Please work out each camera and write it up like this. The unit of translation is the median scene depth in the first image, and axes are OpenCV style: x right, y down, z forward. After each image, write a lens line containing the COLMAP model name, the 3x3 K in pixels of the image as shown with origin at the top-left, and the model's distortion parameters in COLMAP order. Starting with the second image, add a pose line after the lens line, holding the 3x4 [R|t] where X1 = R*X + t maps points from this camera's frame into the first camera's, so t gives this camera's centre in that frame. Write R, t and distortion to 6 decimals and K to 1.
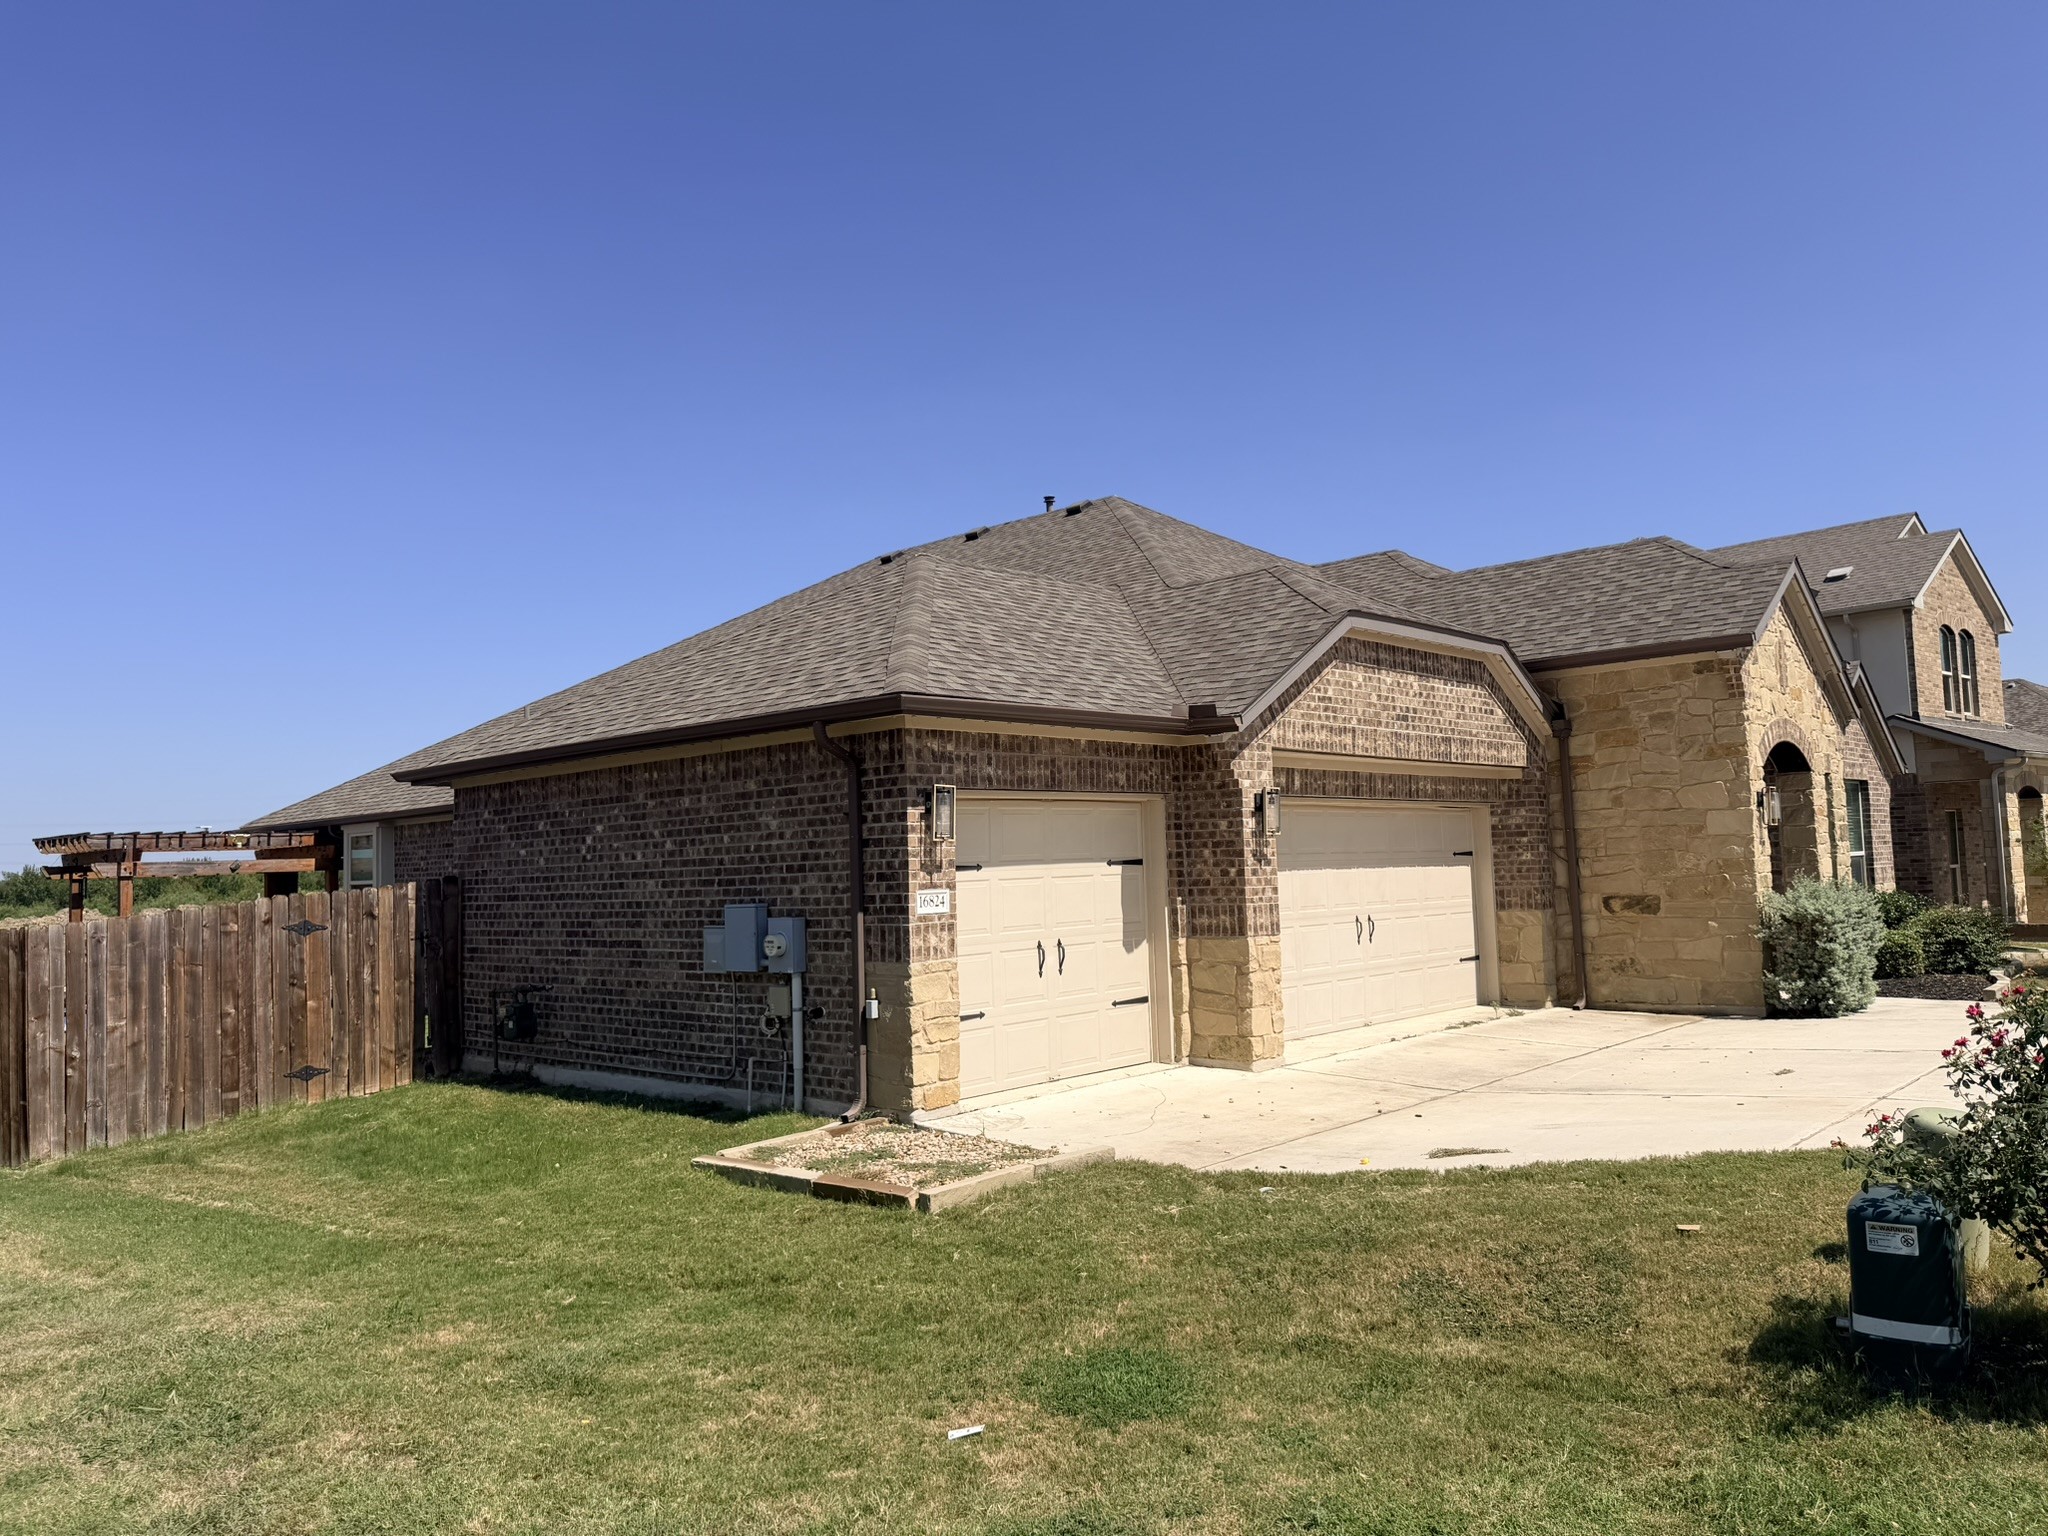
lens RADIAL K [[1450.6, 0, 1024.0], [0, 1450.6, 768.0], [0, 0, 1]] dist [0.140174, -0.212163]
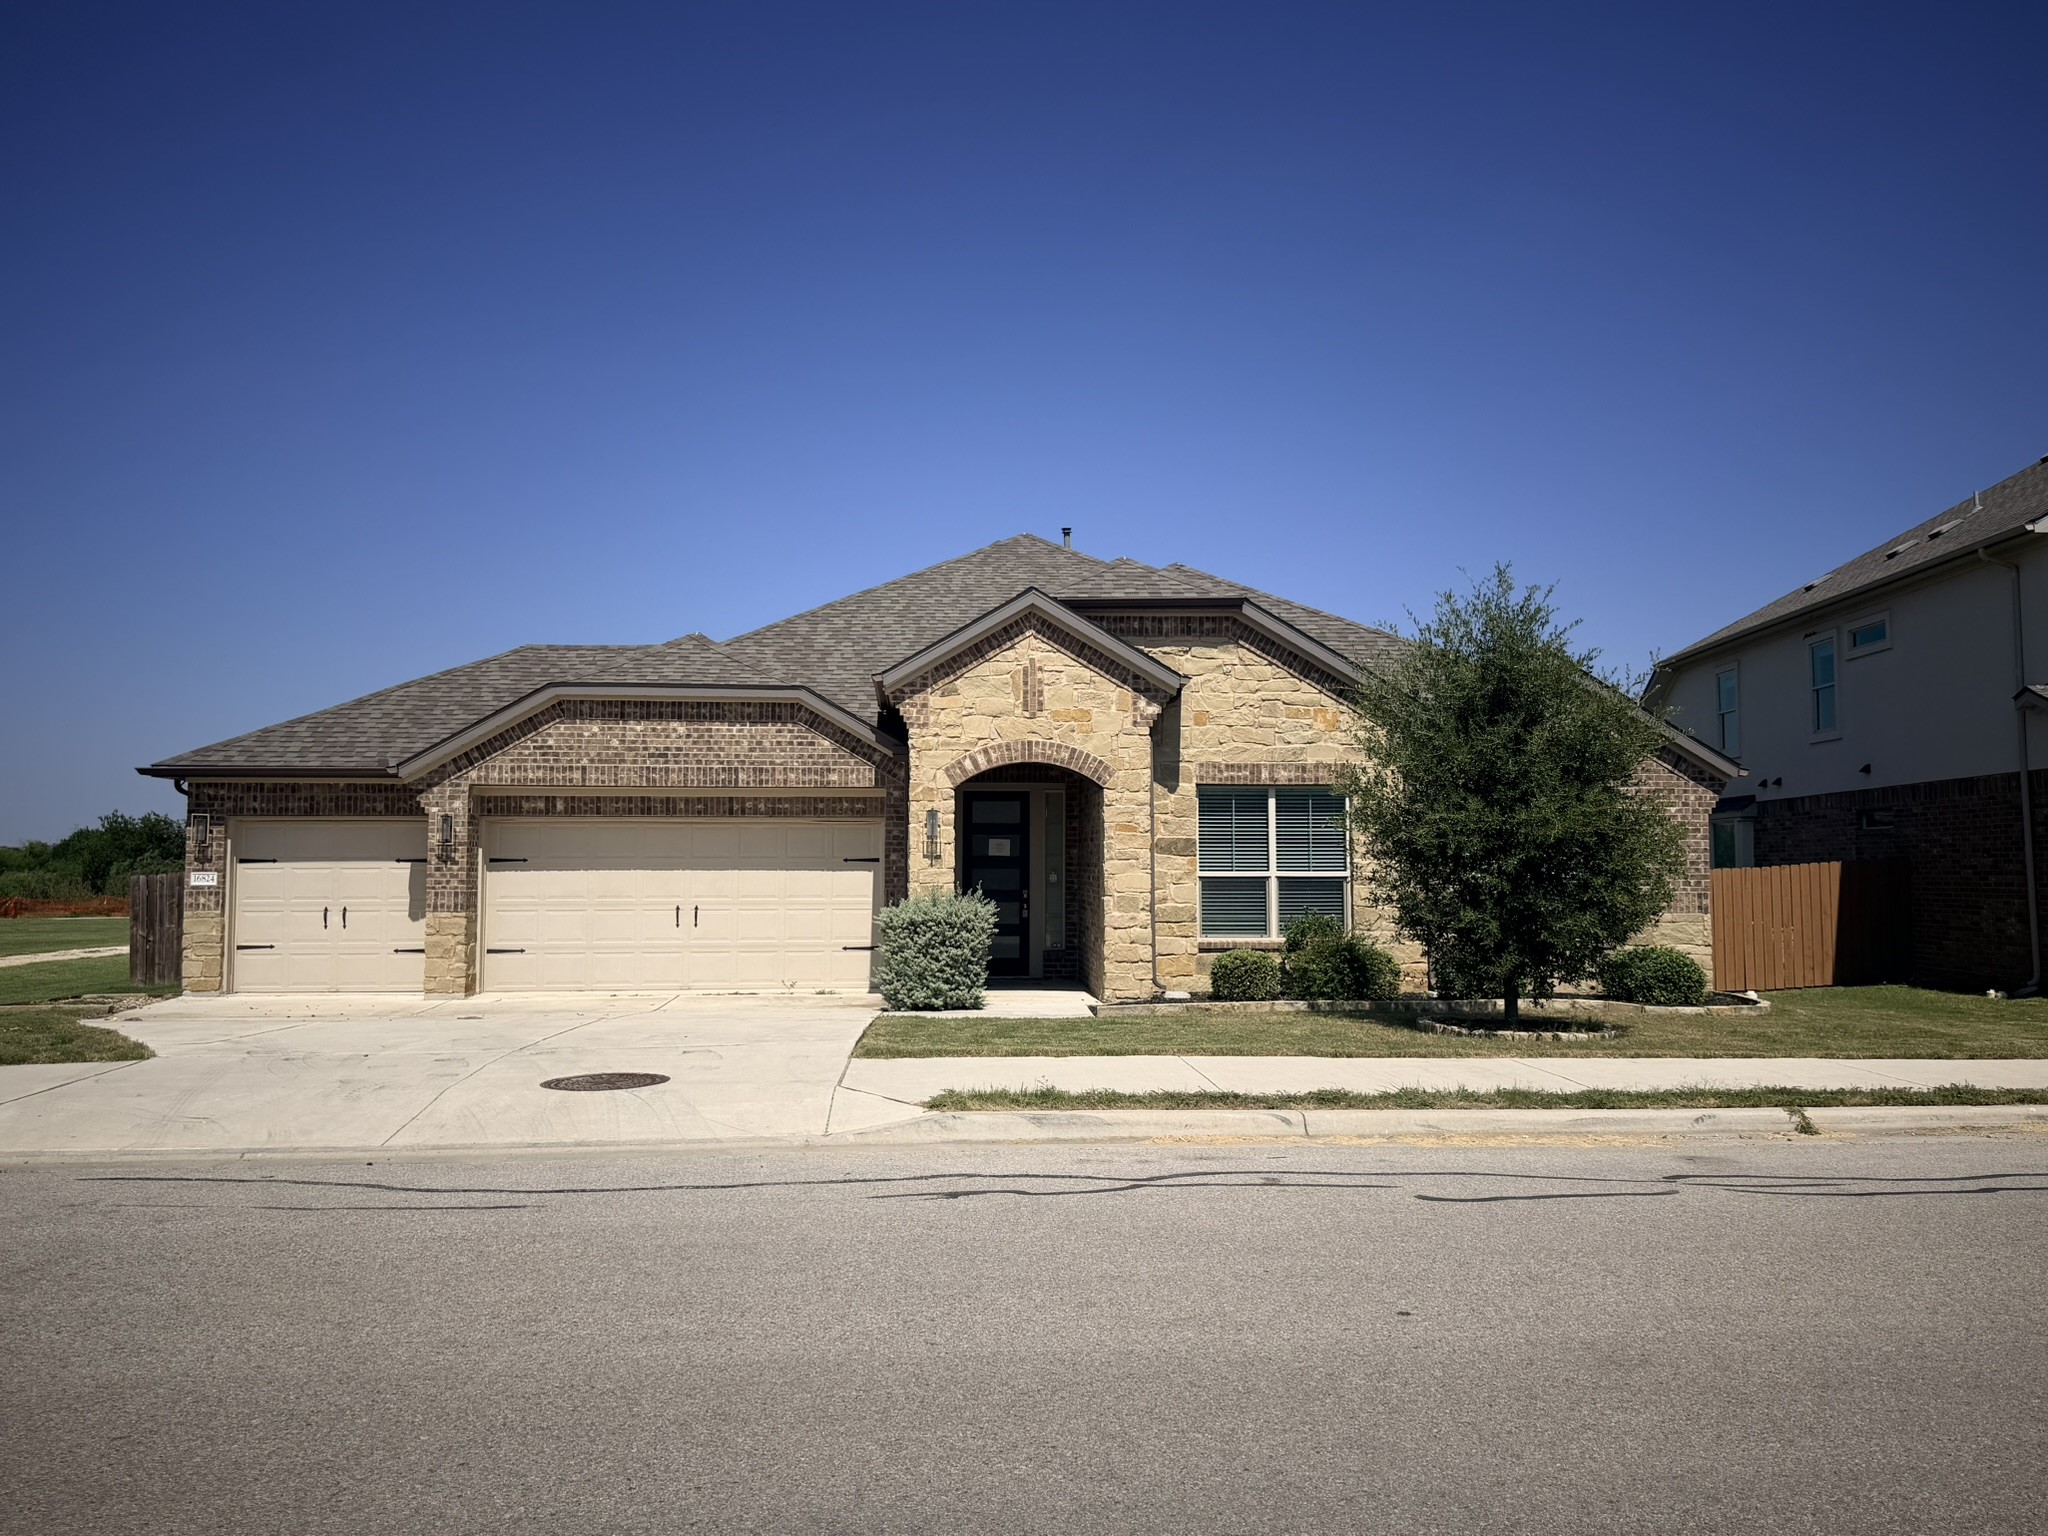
lens RADIAL K [[1592.7, 0, 1024.0], [0, 1592.7, 768.0], [0, 0, 1]] dist [0.037025, -0.001272]
pose [[0.715744, -0.013382, -0.698235, 1.623263], [0.023145, 0.999722, 0.004566, -0.024125], [0.697979, -0.019429, 0.715854, 0.226998]]
